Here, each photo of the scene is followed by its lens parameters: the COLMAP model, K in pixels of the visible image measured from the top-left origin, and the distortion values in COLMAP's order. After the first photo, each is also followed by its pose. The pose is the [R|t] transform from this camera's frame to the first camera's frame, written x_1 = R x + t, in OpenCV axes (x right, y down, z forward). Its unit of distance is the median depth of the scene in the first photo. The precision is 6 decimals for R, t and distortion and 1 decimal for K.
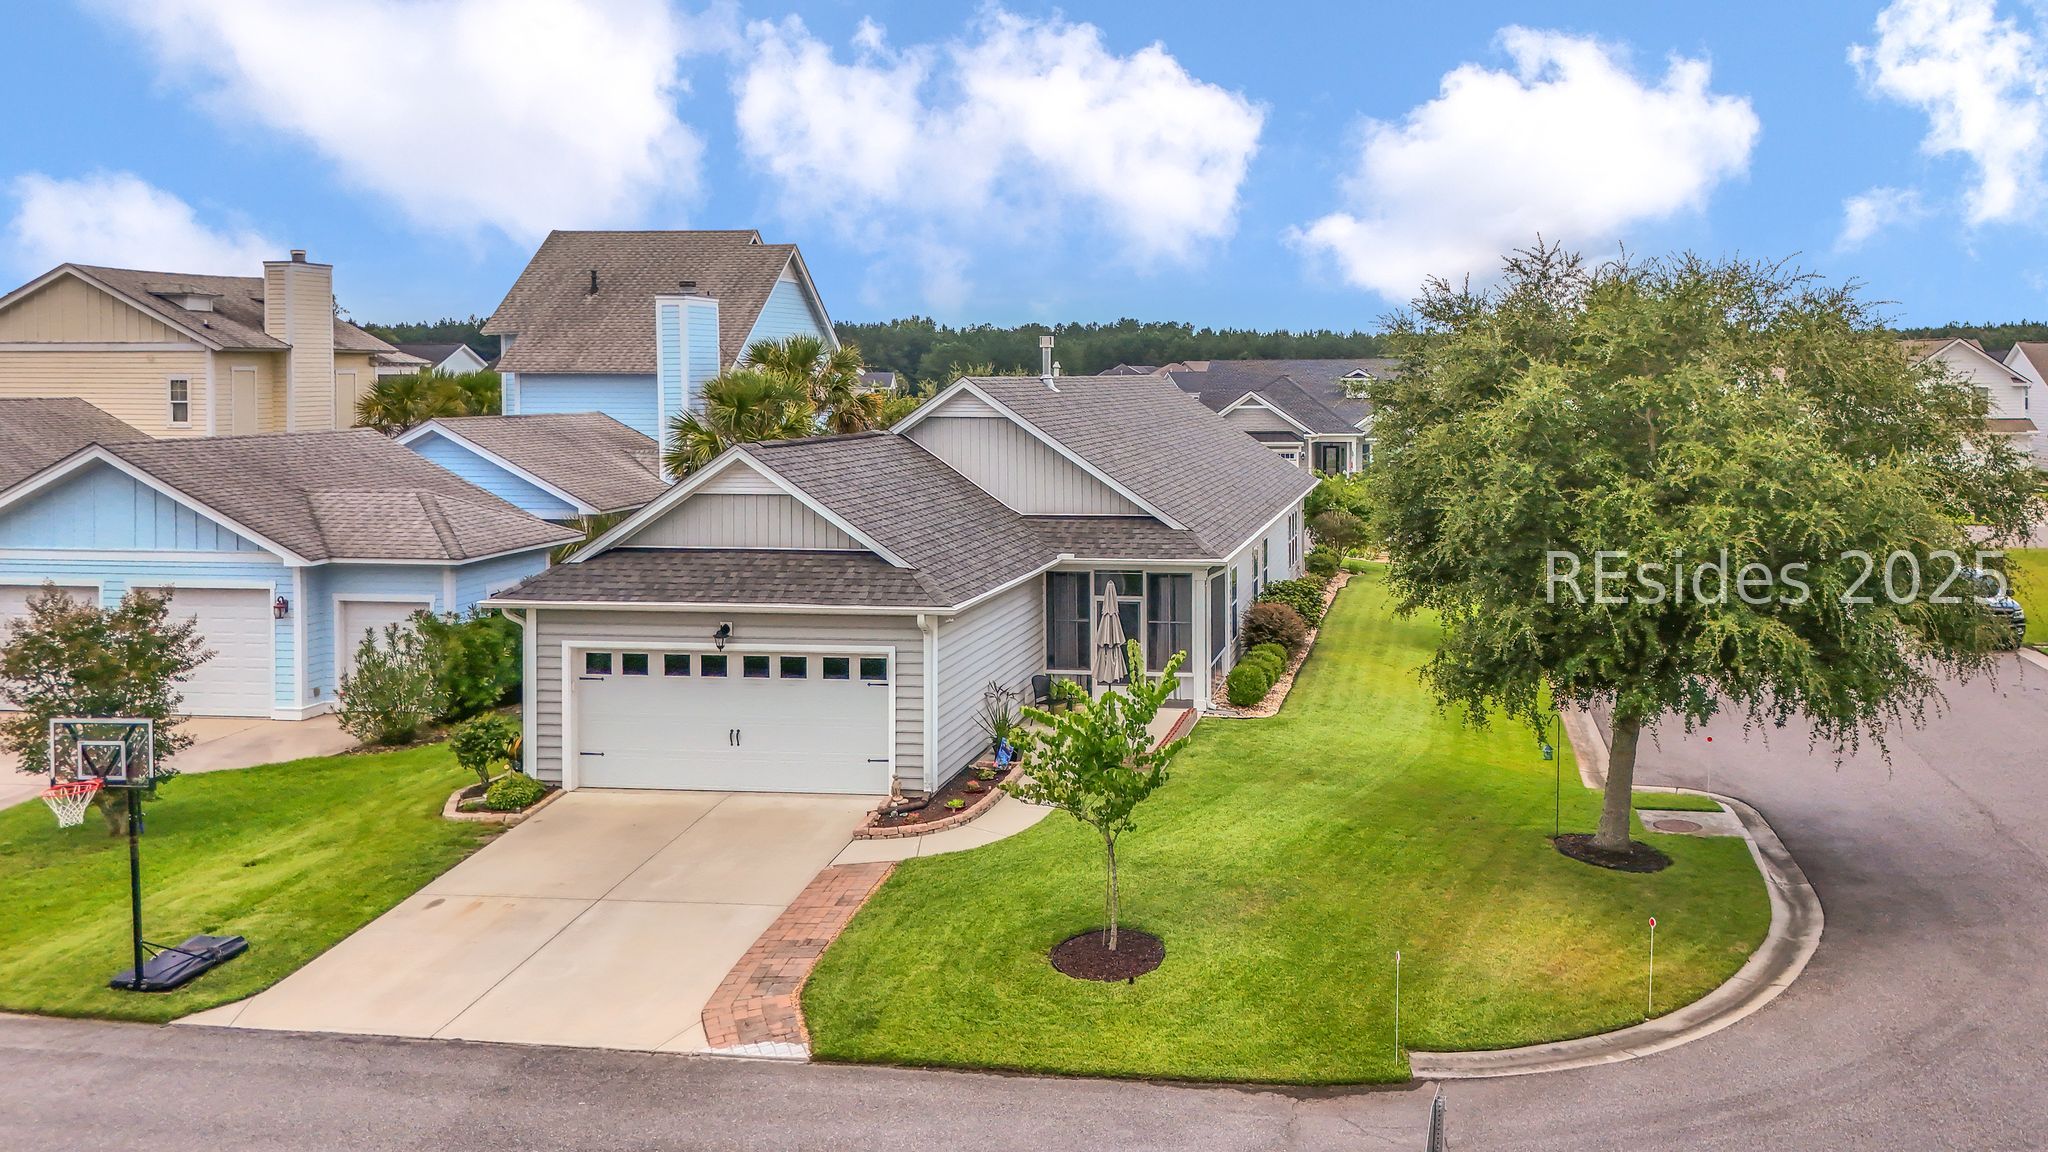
lens RADIAL K [[1637.1, 0, 1266.8], [0, 1637.1, 436.7], [0, 0, 1]] dist [0.093076, -0.078428]
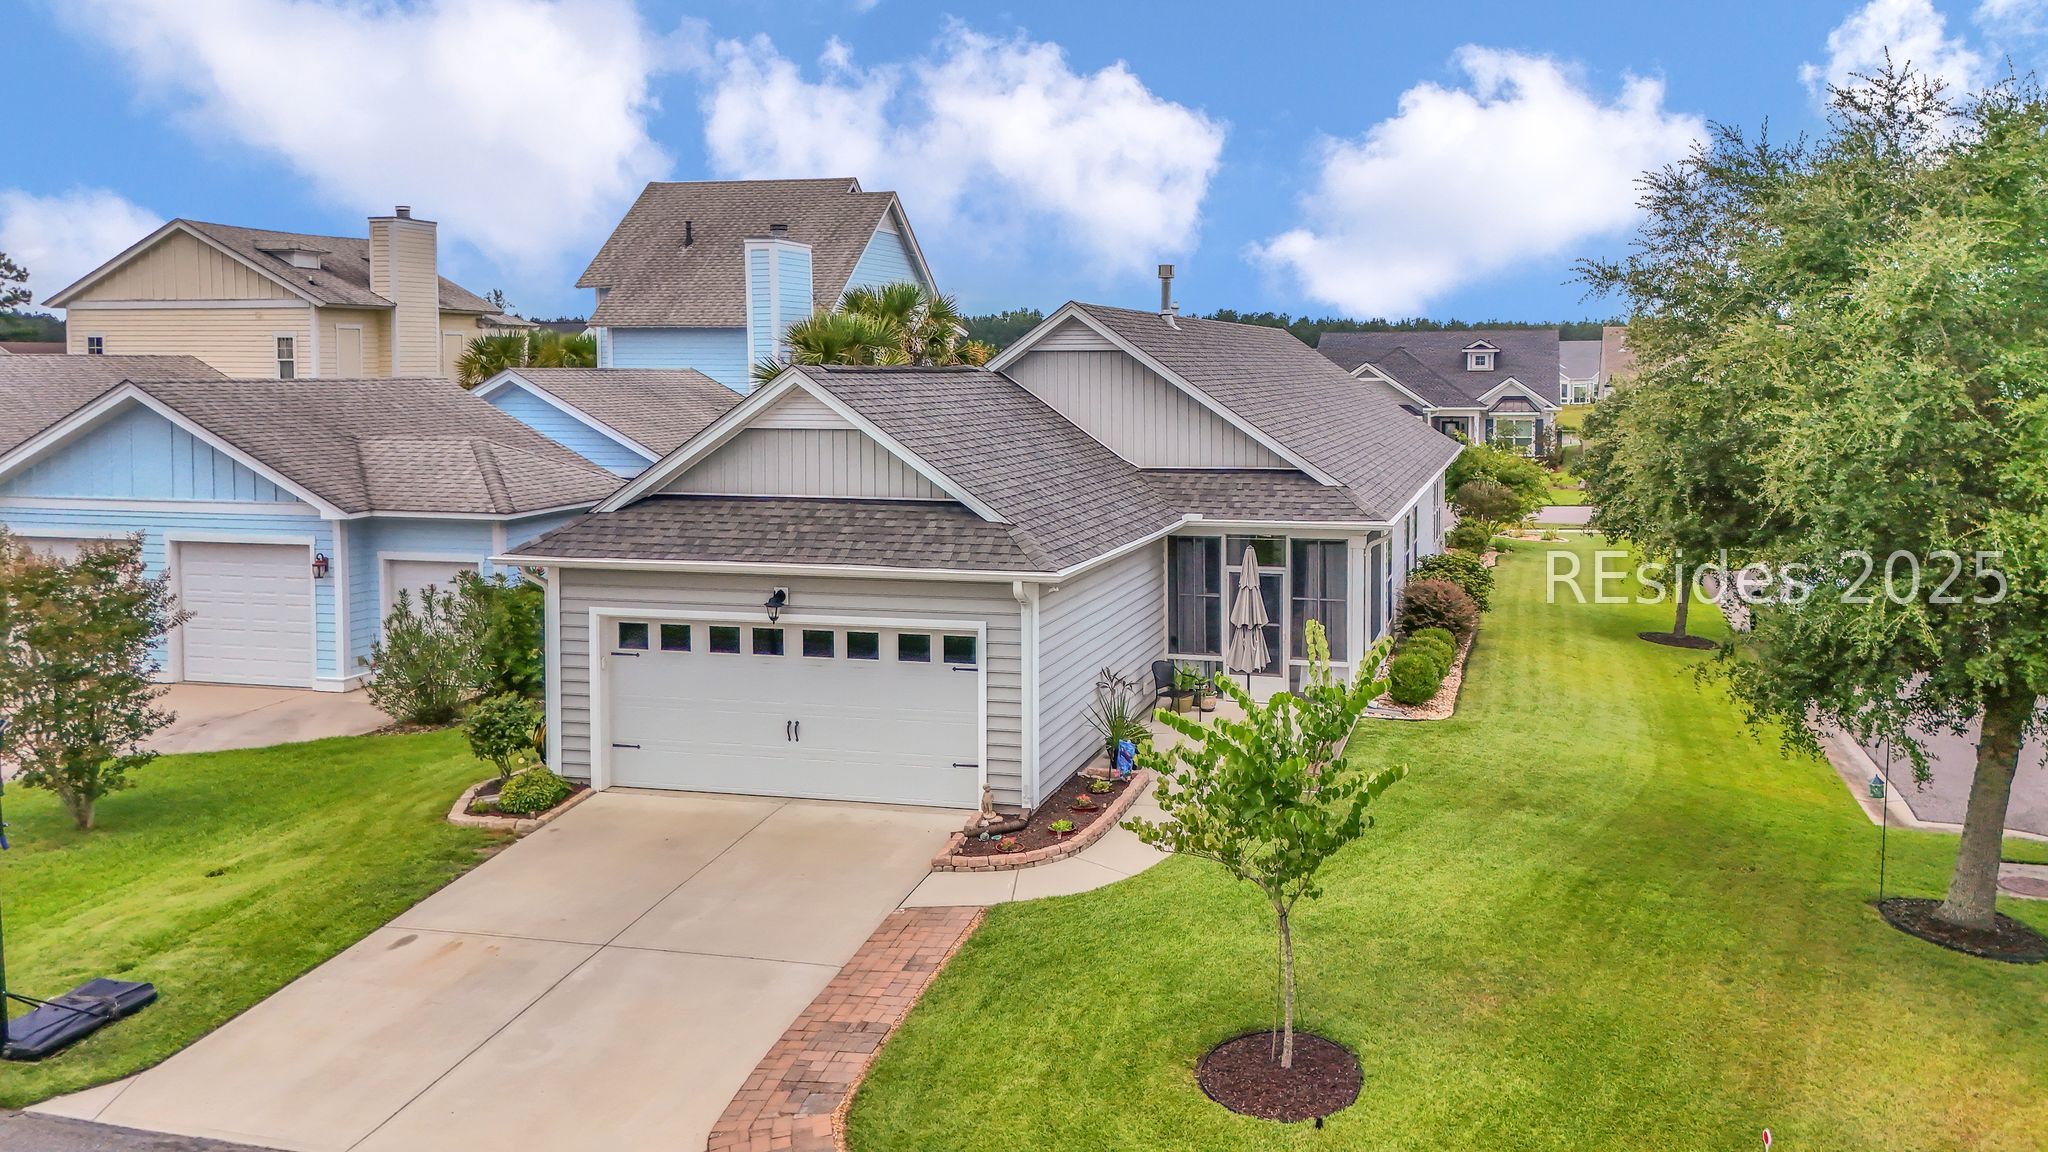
lens RADIAL K [[1578.0, 0, 1165.9], [0, 1578.0, 445.3], [0, 0, 1]] dist [0.083793, -0.077804]
pose [[0.992683, 0.003526, -0.120696, -0.049510], [-0.002144, 0.999931, 0.011579, 0.033980], [0.120728, -0.011236, 0.992622, 0.260606]]
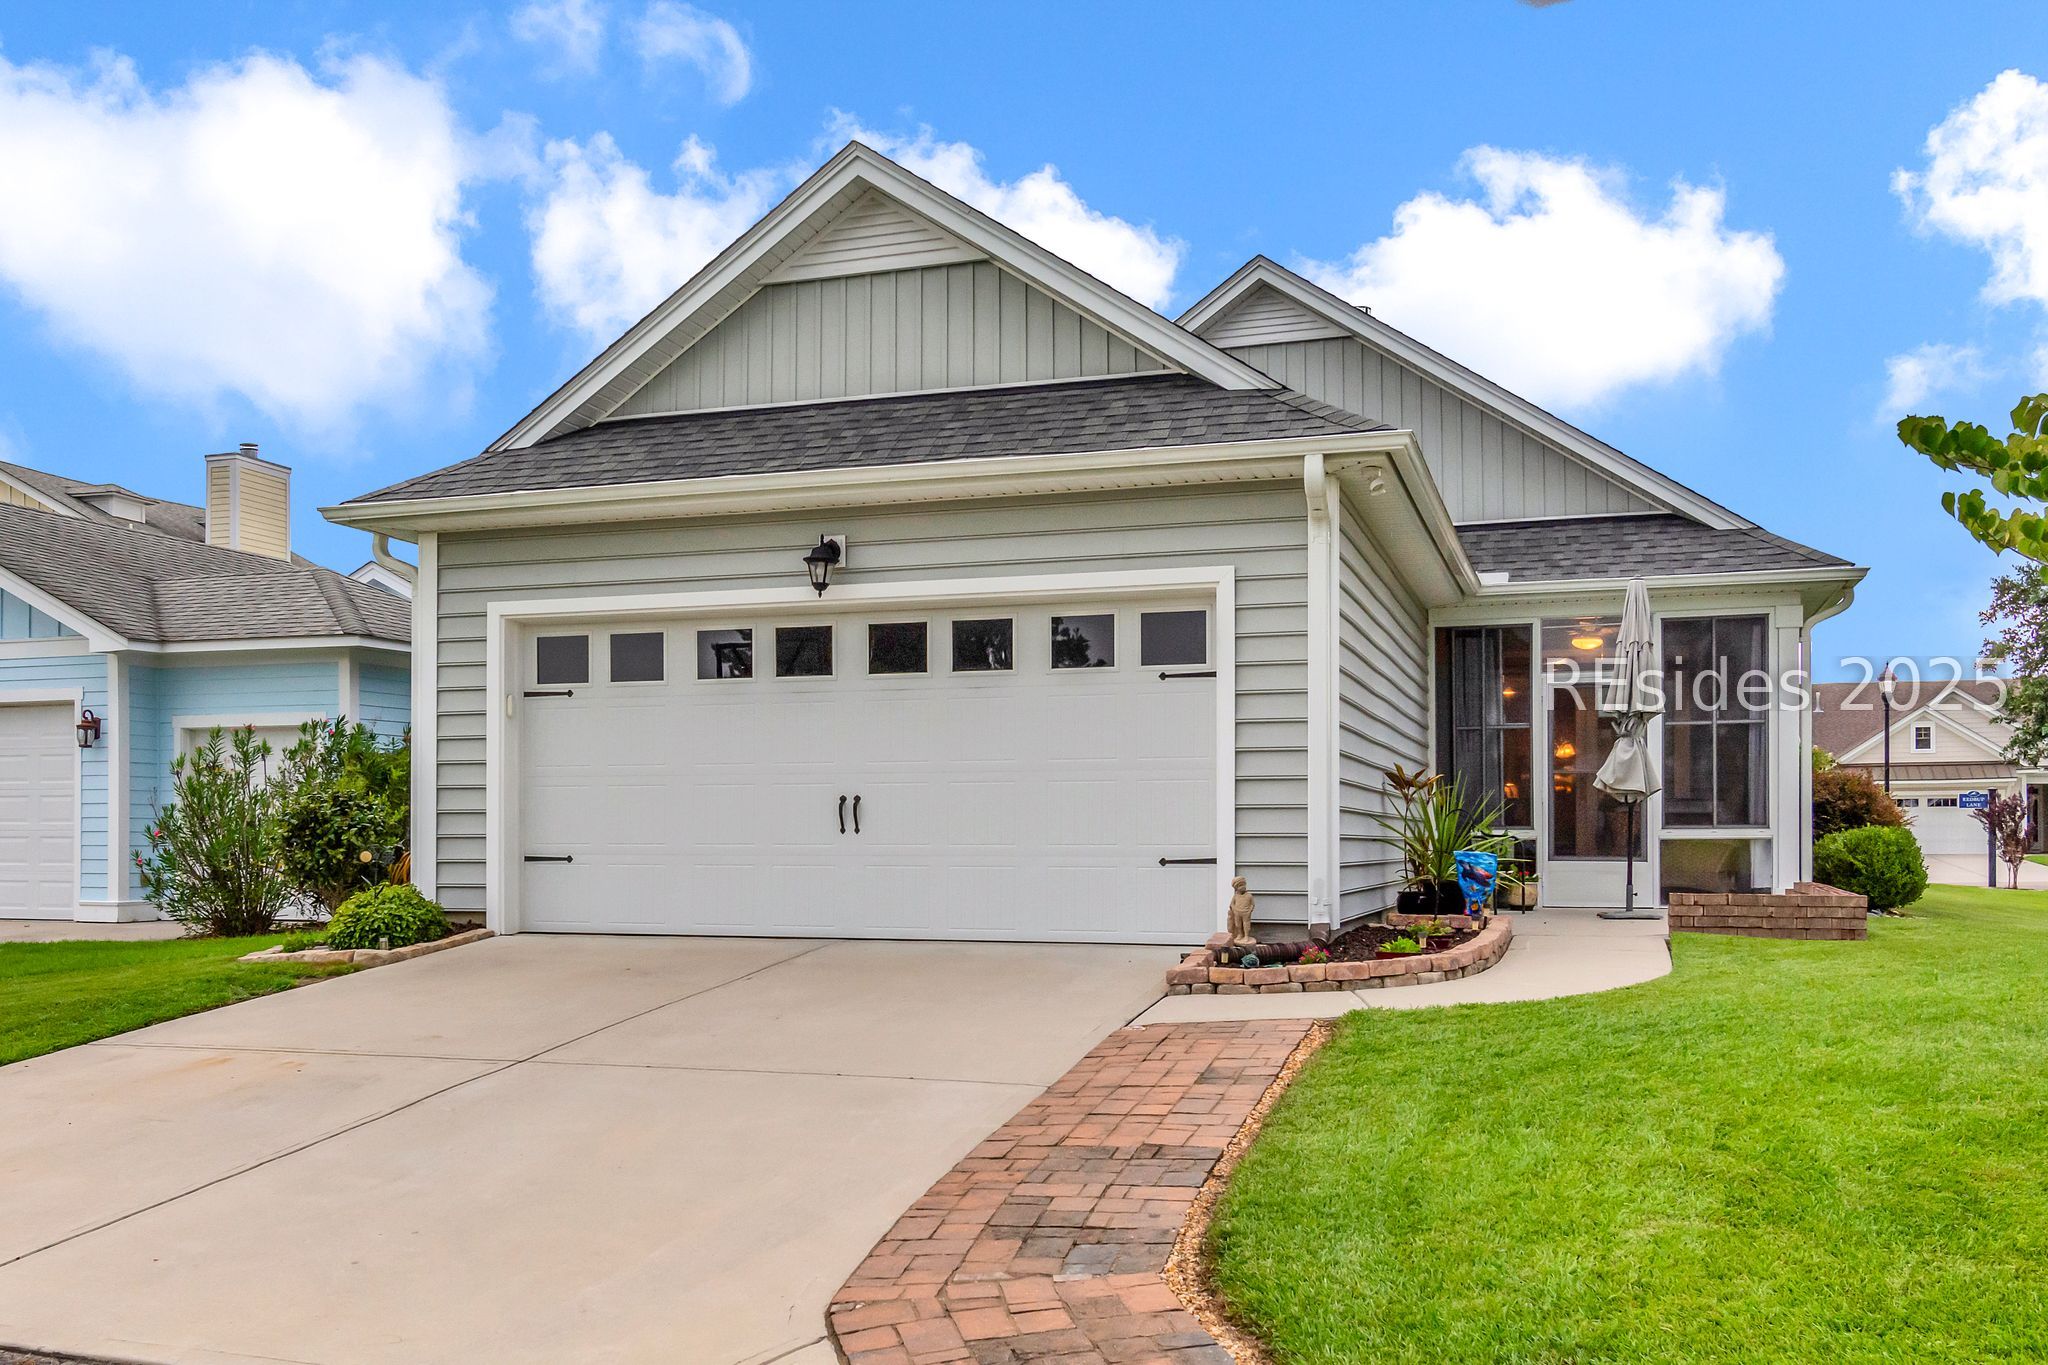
lens RADIAL K [[1878.1, 0, 965.4], [0, 1878.1, 844.1], [0, 0, 1]] dist [0.010204, 0.005091]
pose [[0.977668, -0.002275, -0.210144, -0.190439], [-0.006490, 0.999138, -0.041011, 0.210563], [0.210056, 0.041459, 0.976810, 0.533443]]
